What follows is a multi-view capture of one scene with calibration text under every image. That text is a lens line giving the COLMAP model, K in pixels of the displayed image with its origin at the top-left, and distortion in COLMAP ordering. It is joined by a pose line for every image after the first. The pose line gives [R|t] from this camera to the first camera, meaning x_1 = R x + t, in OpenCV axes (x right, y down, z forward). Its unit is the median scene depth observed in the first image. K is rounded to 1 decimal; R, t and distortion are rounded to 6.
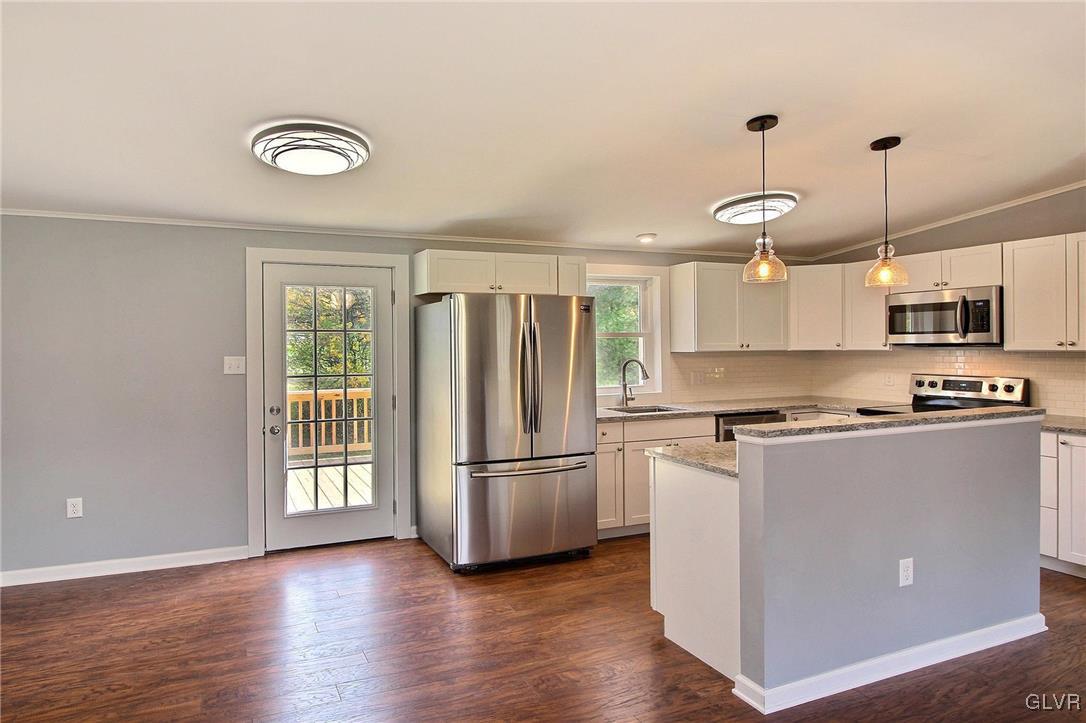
lens RADIAL K [[615.3, 0, 458.7], [0, 615.3, 351.7], [0, 0, 1]] dist [-0.001164, -0.004771]
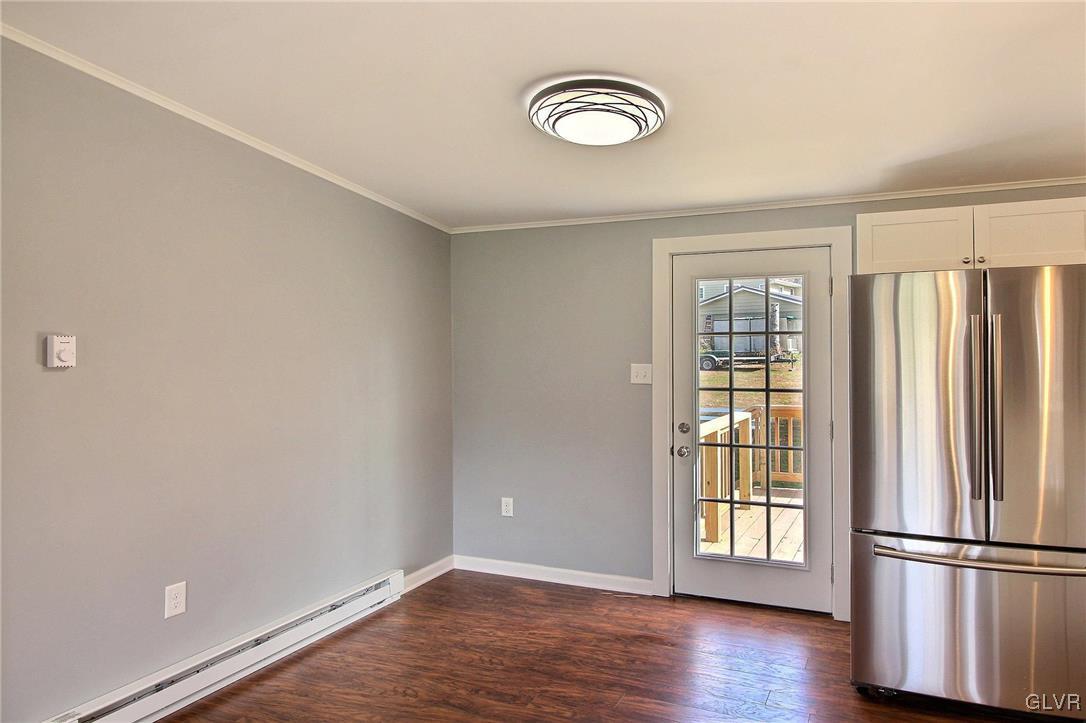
lens RADIAL K [[696.6, 0, 670.0], [0, 696.6, 350.7], [0, 0, 1]] dist [0.004429, 0.000893]
pose [[0.739273, 0.002522, -0.673401, 0.363517], [-0.007718, 0.999959, -0.004728, -0.007243], [0.673362, 0.008692, 0.739262, 0.302807]]
